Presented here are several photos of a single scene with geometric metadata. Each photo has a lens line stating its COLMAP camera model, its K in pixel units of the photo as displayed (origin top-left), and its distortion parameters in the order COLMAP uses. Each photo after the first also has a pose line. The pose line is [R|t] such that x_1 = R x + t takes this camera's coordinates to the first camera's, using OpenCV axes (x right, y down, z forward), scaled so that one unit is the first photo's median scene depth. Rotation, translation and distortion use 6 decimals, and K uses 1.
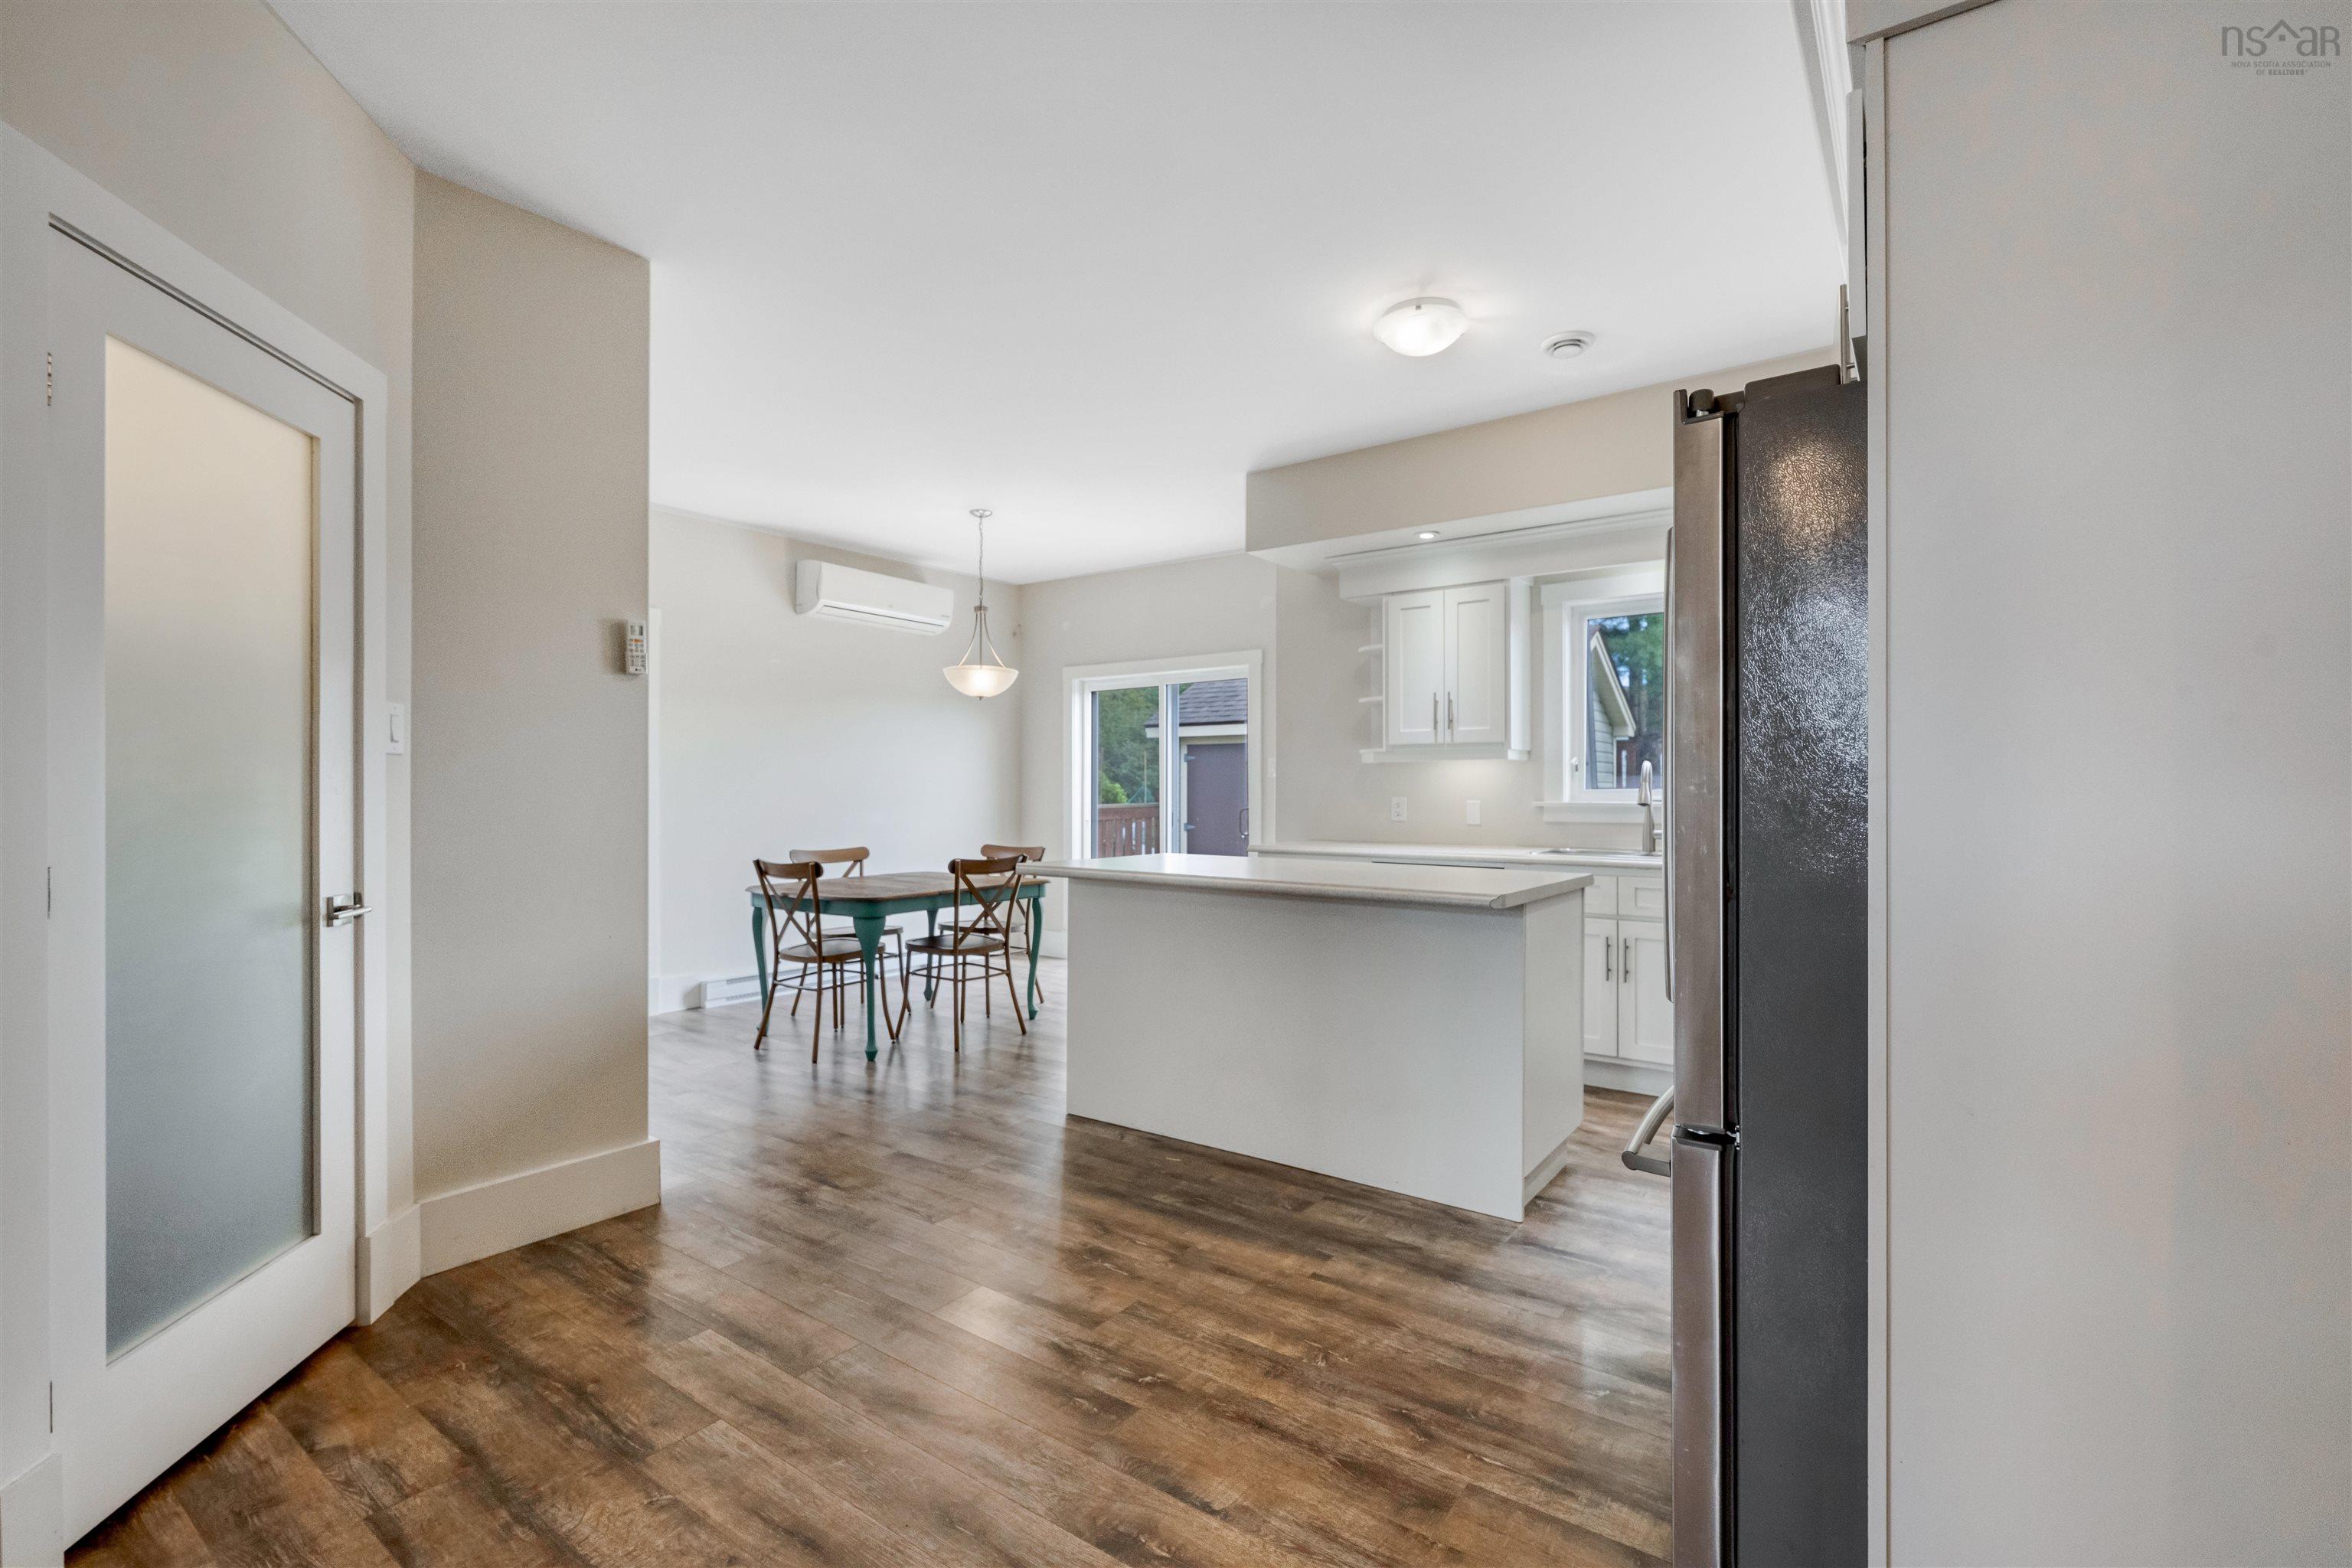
lens RADIAL K [[1054.6, 0, 1164.6], [0, 1054.6, 779.3], [0, 0, 1]] dist [-0.001233, -0.000034]
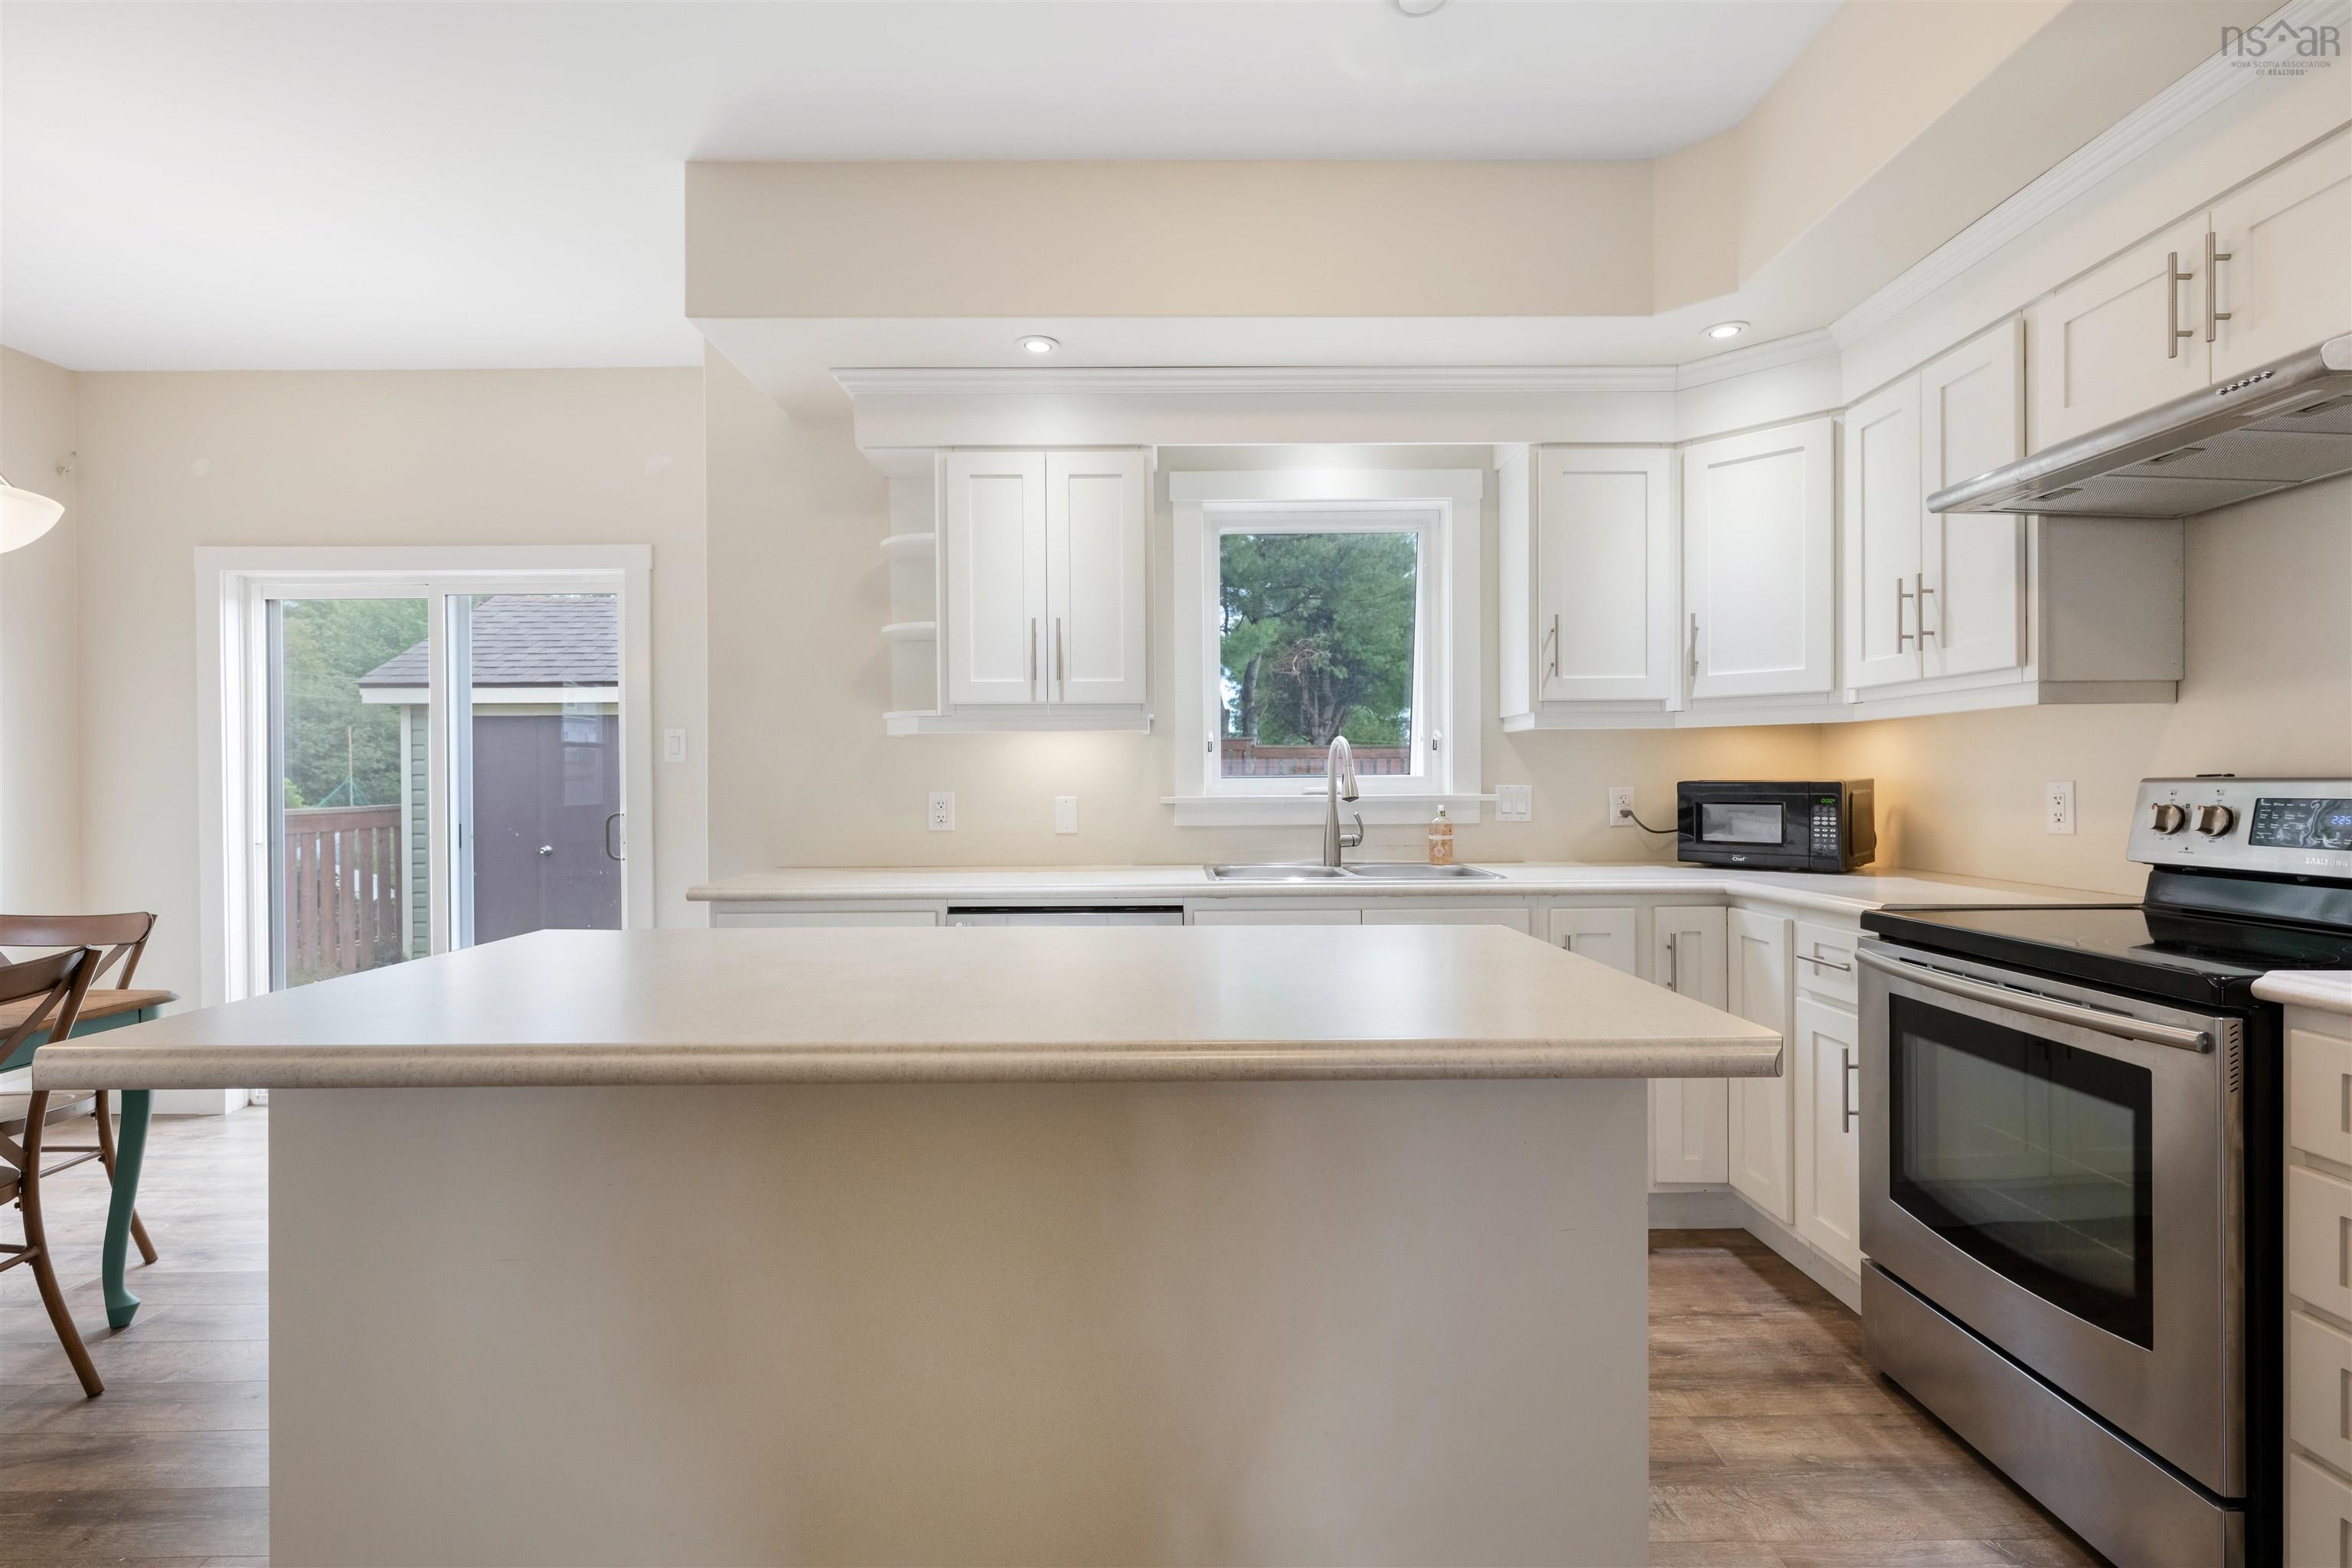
lens RADIAL K [[1080.7, 0, 1177.7], [0, 1080.7, 794.3], [0, 0, 1]] dist [0.004279, 0.000971]
pose [[0.799560, -0.010990, 0.600486, -0.050449], [-0.001700, 0.999787, 0.020562, 0.005533], [-0.600584, -0.017461, 0.799371, 0.440872]]
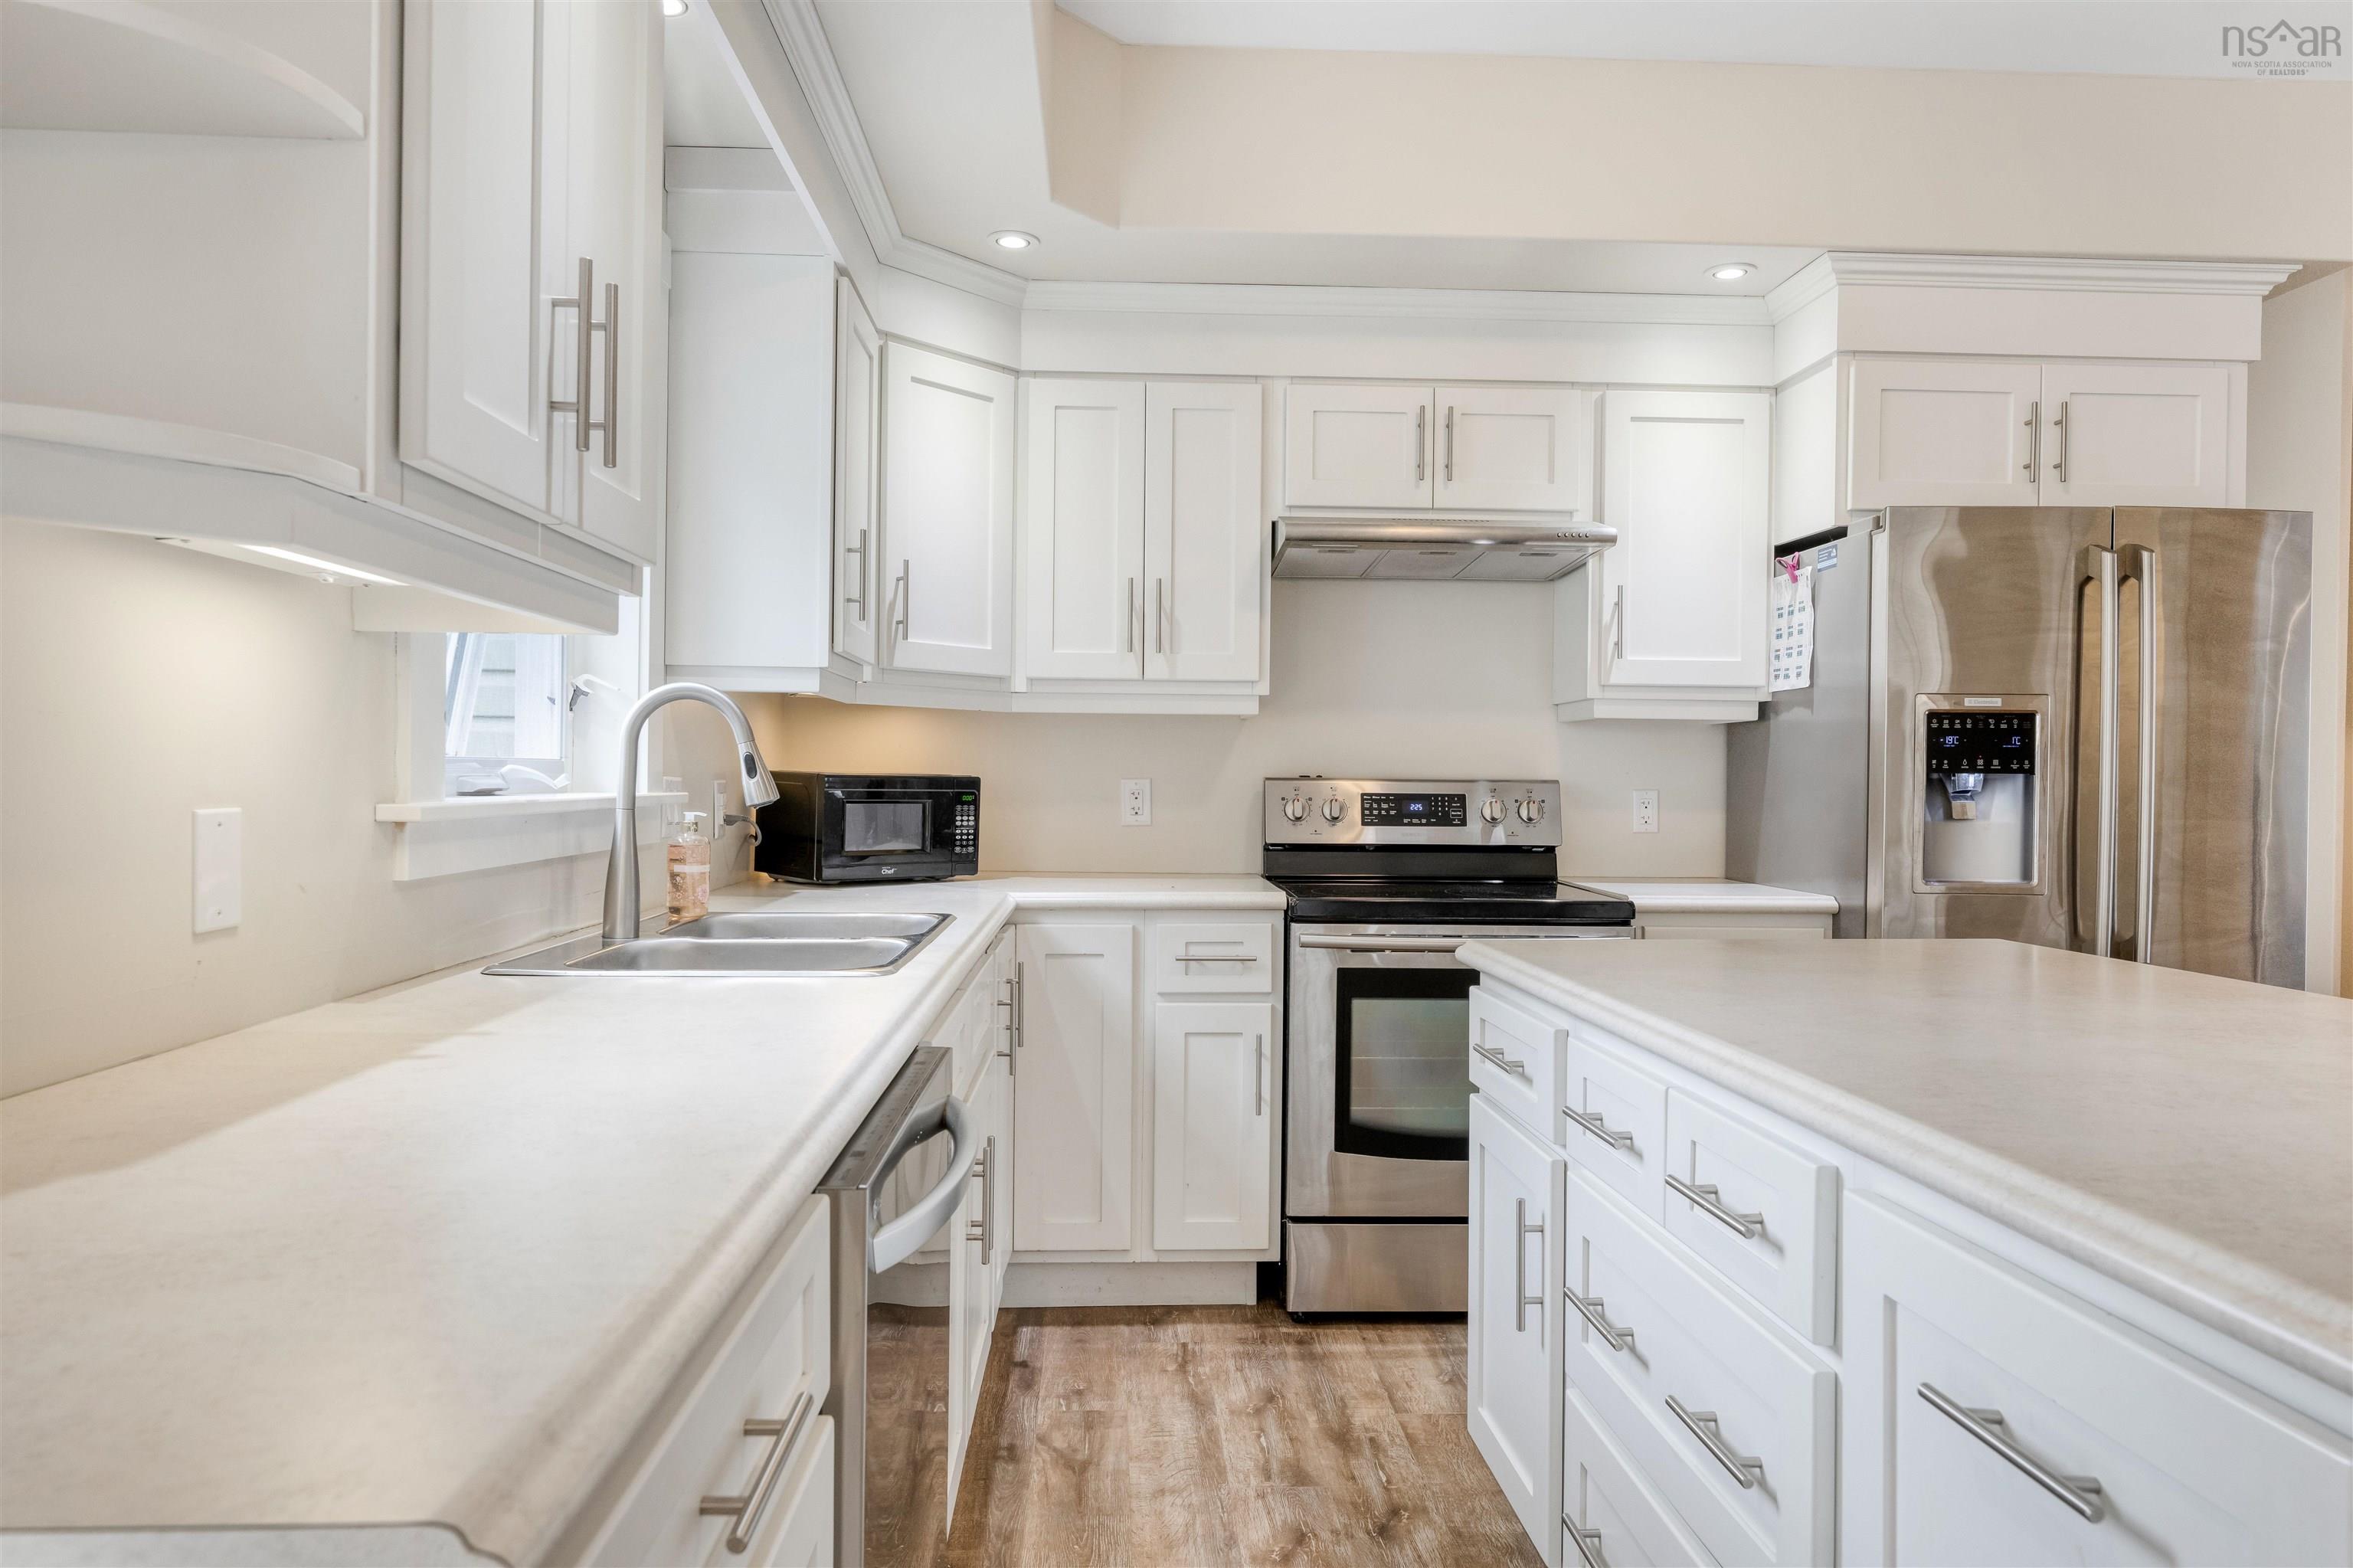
lens RADIAL K [[1454.5, 0, 1172.1], [0, 1454.5, 793.7], [0, 0, 1]] dist [-0.002188, -0.000538]
pose [[-0.630465, -0.015690, 0.776059, -0.023543], [-0.020215, 0.999788, 0.003791, 0.013602], [-0.775954, -0.013298, -0.630649, 1.062130]]
